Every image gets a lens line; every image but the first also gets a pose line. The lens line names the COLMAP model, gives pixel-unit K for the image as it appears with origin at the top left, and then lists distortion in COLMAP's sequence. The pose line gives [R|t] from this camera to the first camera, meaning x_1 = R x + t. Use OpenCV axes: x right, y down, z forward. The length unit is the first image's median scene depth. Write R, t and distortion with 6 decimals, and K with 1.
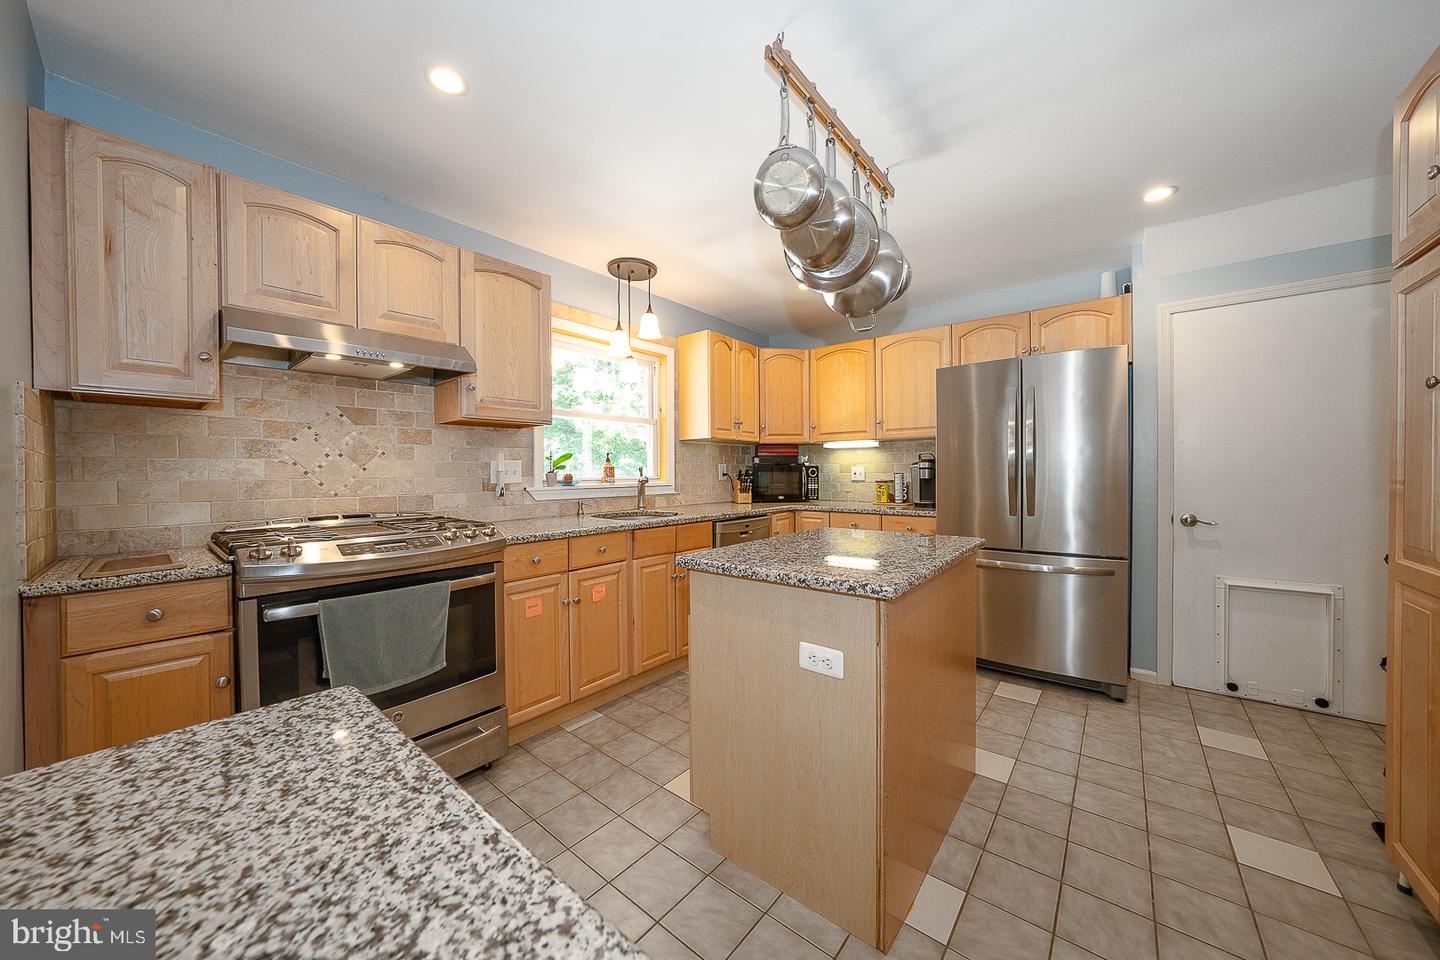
lens RADIAL K [[491.7, 0, 718.7], [0, 491.7, 477.3], [0, 0, 1]] dist [-0.031633, 0.006235]
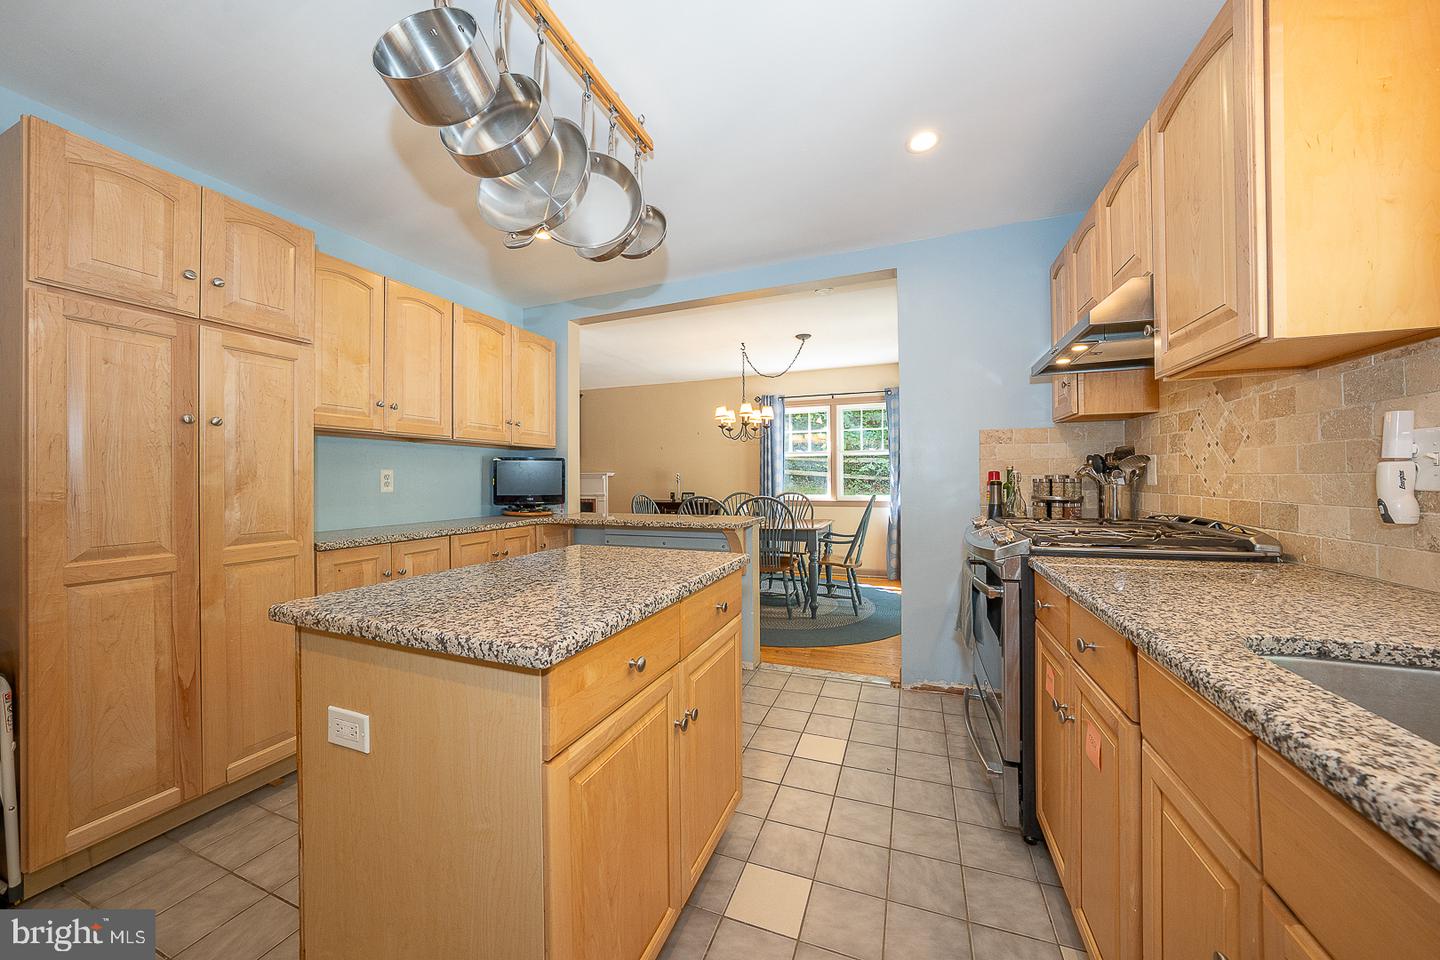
lens RADIAL K [[491.7, 0, 718.7], [0, 491.7, 477.3], [0, 0, 1]] dist [-0.031633, 0.006235]
pose [[-0.950786, 0.009473, -0.309702, 0.210430], [0.006001, 0.999908, 0.012161, -0.005611], [0.309789, 0.009704, -0.950756, 1.381942]]
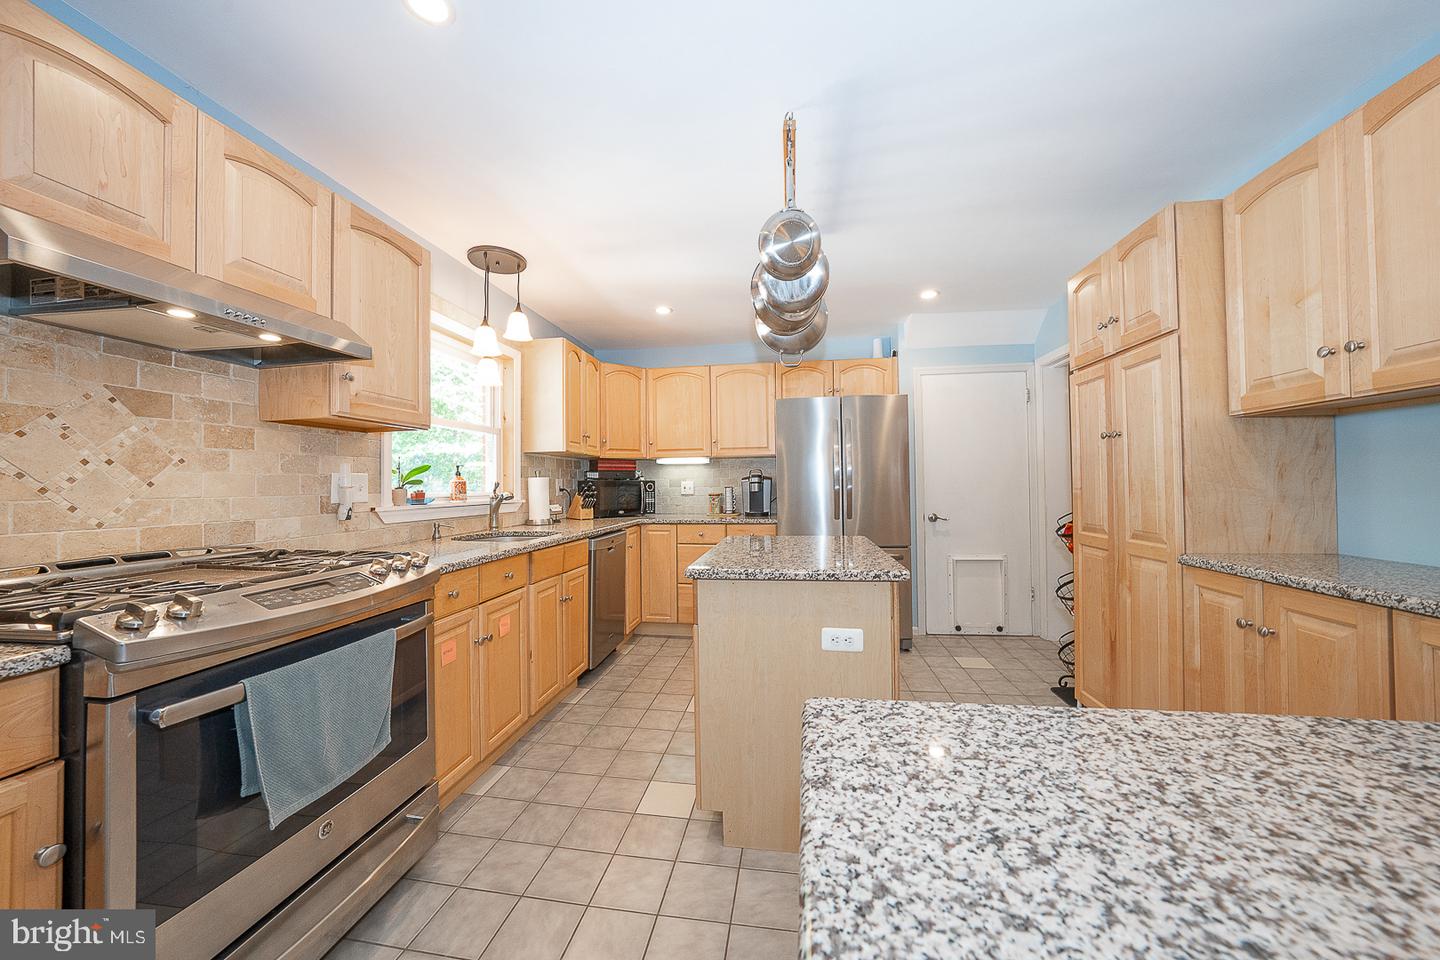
lens RADIAL K [[491.7, 0, 718.7], [0, 491.7, 477.3], [0, 0, 1]] dist [-0.031633, 0.006235]
pose [[0.862346, 0.003733, 0.506305, -0.379545], [0.012331, 0.999521, -0.028371, 0.001365], [-0.506169, 0.030709, 0.861888, 0.056534]]
